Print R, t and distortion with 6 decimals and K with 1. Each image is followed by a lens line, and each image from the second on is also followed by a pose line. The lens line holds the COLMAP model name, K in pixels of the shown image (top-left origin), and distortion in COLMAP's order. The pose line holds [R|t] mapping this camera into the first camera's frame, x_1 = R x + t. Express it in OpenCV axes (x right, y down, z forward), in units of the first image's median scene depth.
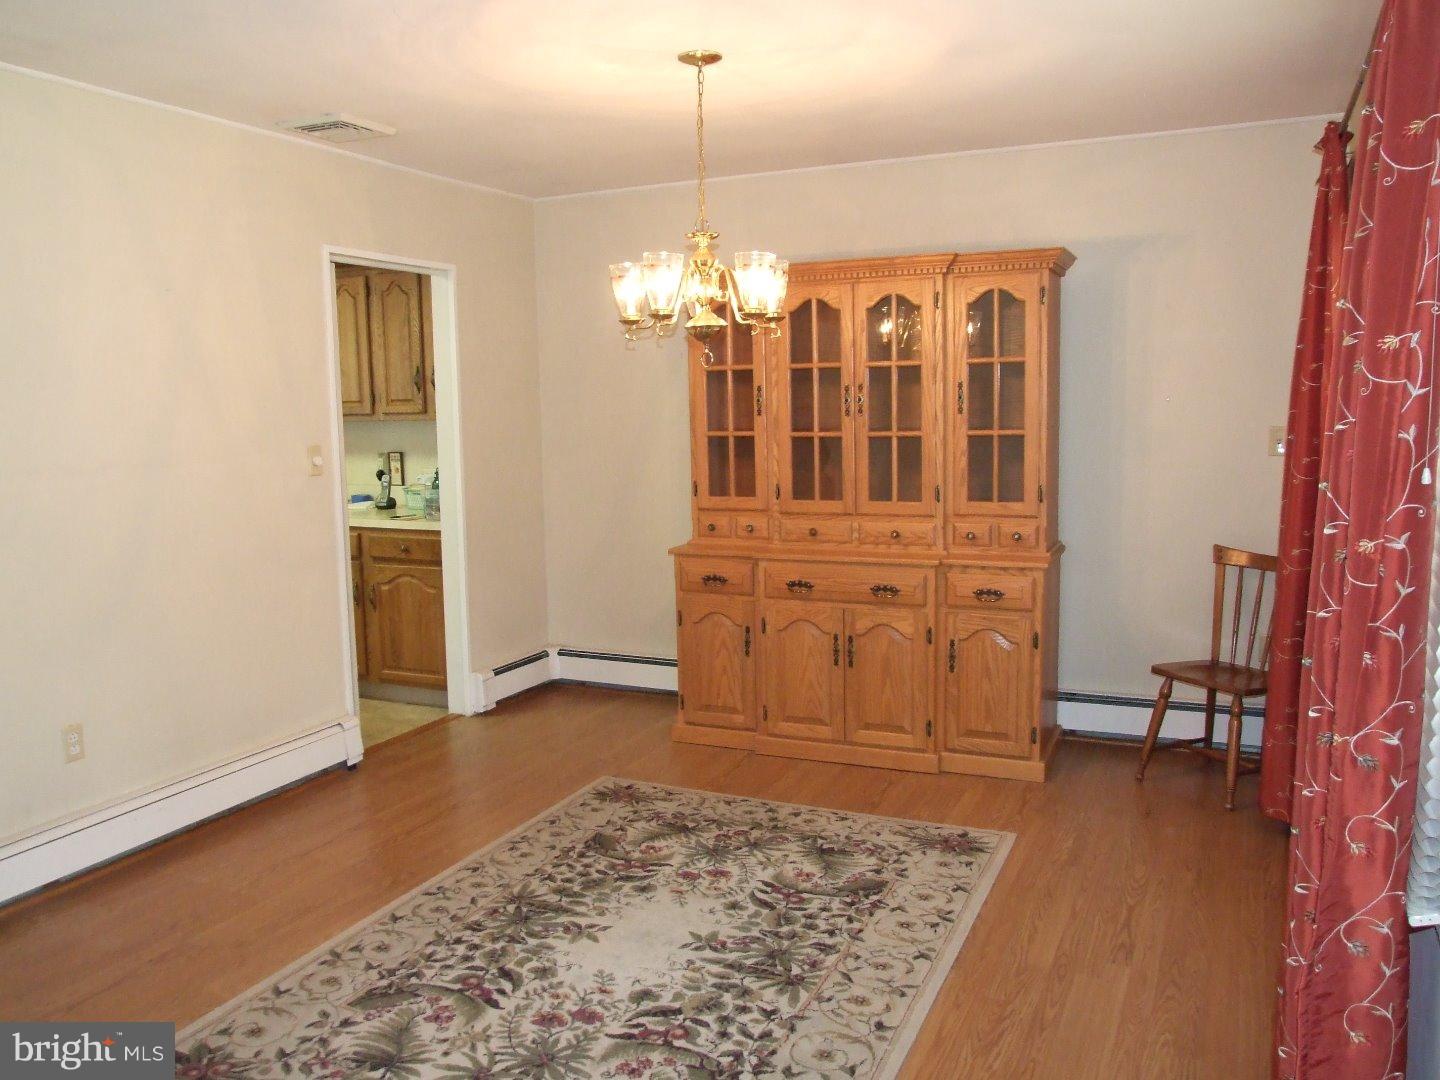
lens RADIAL K [[1143.4, 0, 718.6], [0, 1143.4, 541.1], [0, 0, 1]] dist [-0.065086, 0.042898]
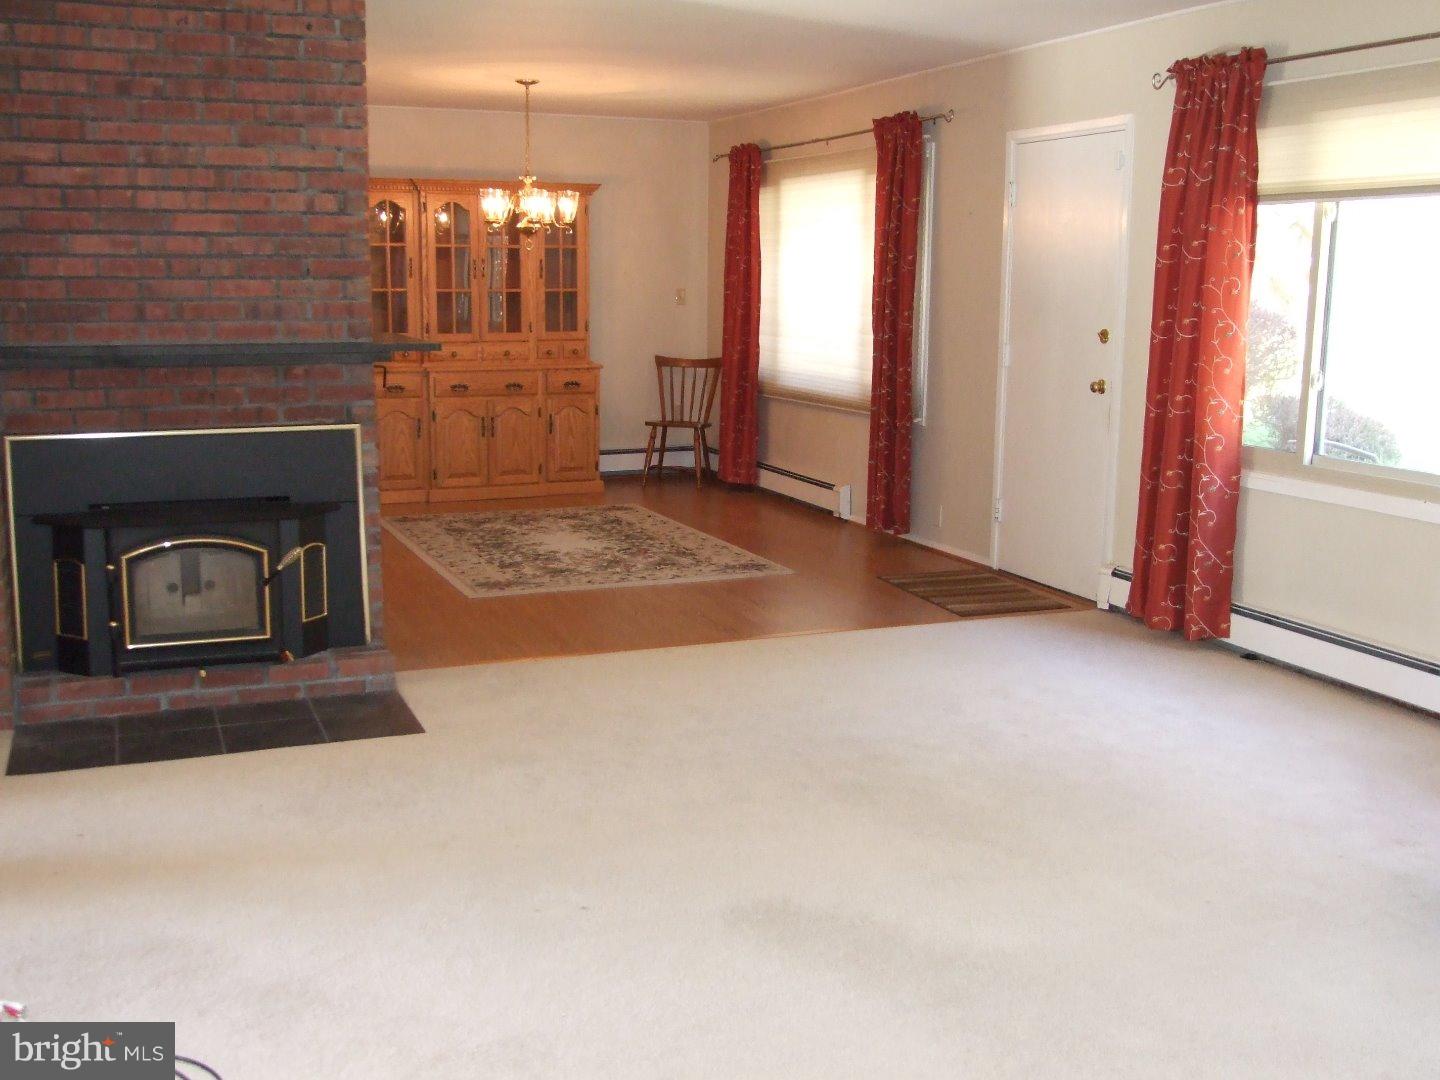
lens RADIAL K [[1549.7, 0, 719.5], [0, 1549.7, 540.5], [0, 0, 1]] dist [0.010585, 0.000000]
pose [[0.676863, -0.099094, 0.729408, -1.277023], [0.075042, 0.995024, 0.065543, 0.137490], [-0.732274, 0.010373, 0.680932, -0.715828]]
